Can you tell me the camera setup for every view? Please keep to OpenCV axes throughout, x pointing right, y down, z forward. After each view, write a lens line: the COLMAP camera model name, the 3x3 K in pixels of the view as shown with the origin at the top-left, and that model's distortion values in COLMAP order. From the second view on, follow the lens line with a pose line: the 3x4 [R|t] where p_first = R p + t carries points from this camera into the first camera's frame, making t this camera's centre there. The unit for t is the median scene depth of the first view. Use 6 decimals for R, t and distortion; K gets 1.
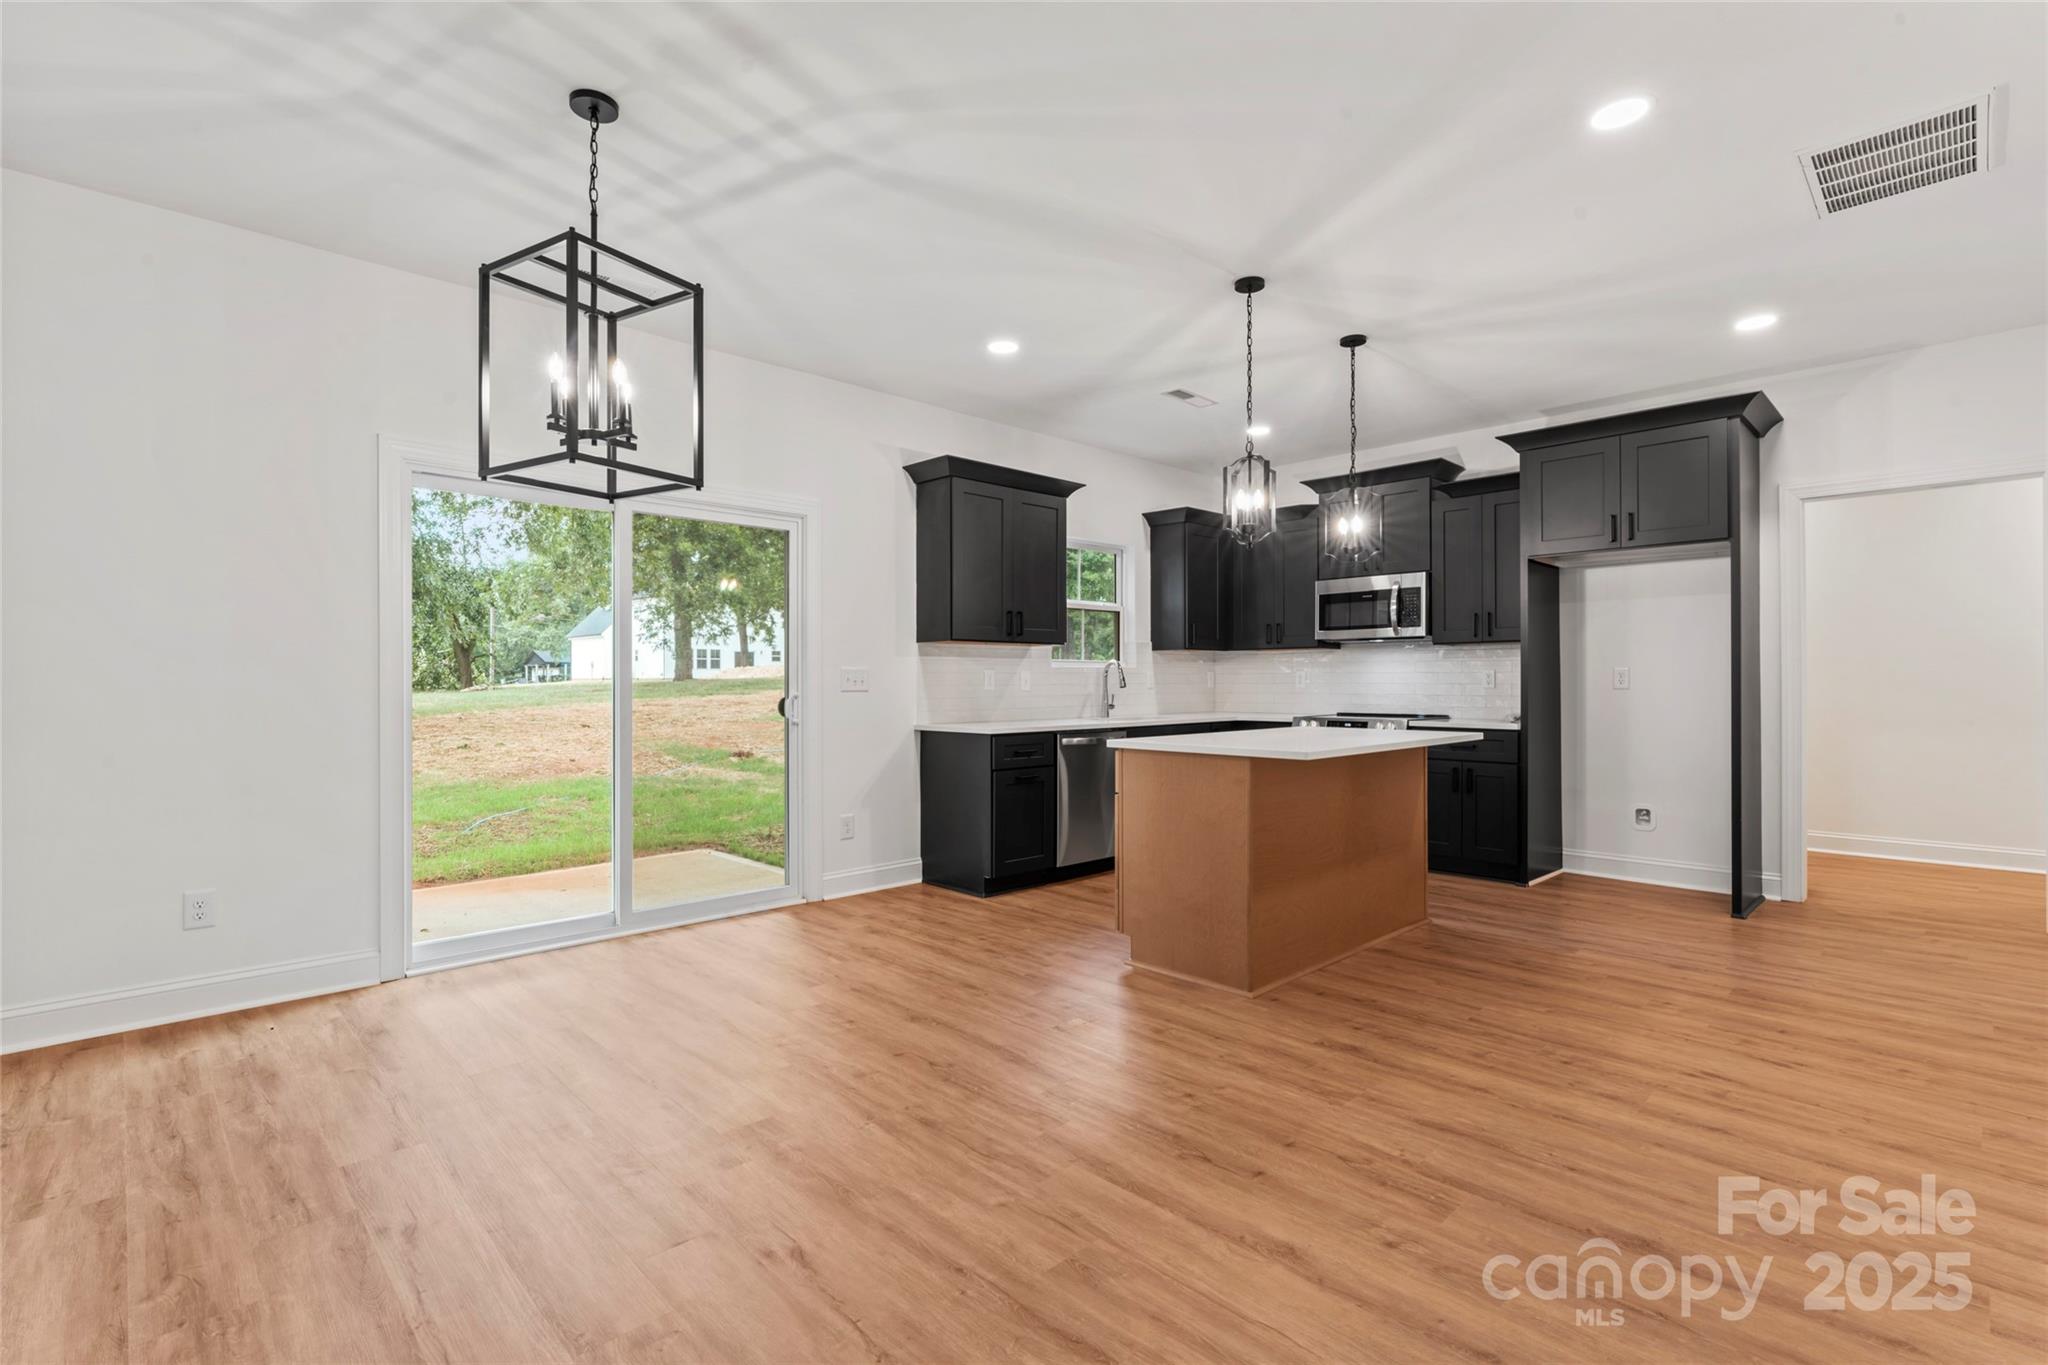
lens RADIAL K [[939.3, 0, 1024.0], [0, 939.3, 682.5], [0, 0, 1]] dist [-0.015567, -0.000119]
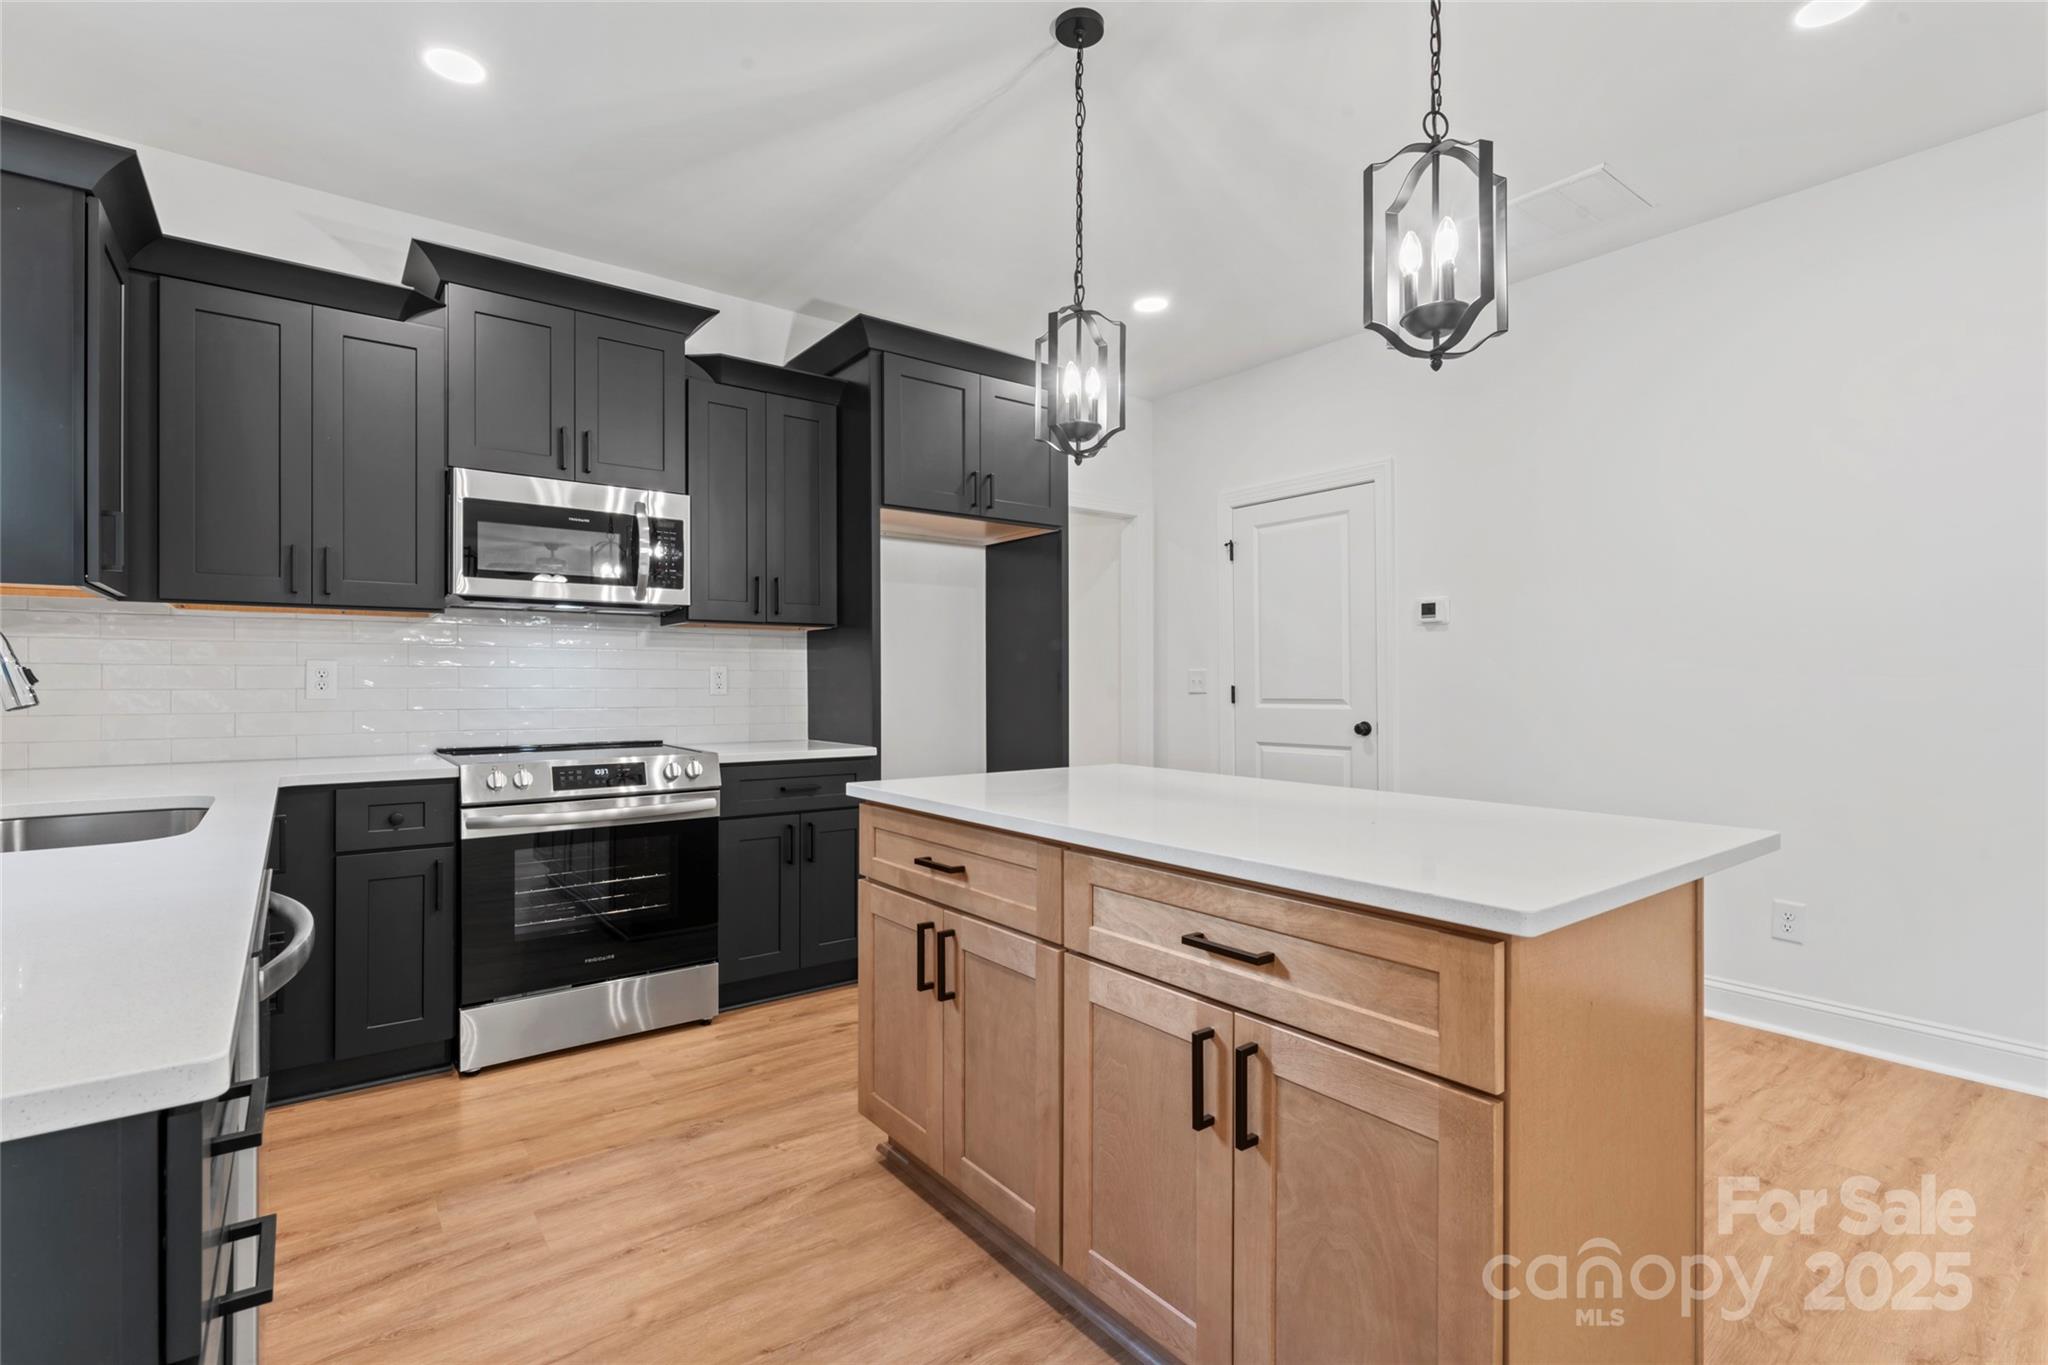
lens RADIAL K [[939.3, 0, 1024.0], [0, 939.3, 682.5], [0, 0, 1]] dist [-0.015567, -0.000119]
pose [[0.119614, -0.000201, 0.992820, -0.084570], [-0.002176, 0.999998, 0.000465, -0.002002], [-0.992818, -0.002216, 0.119613, 0.504330]]
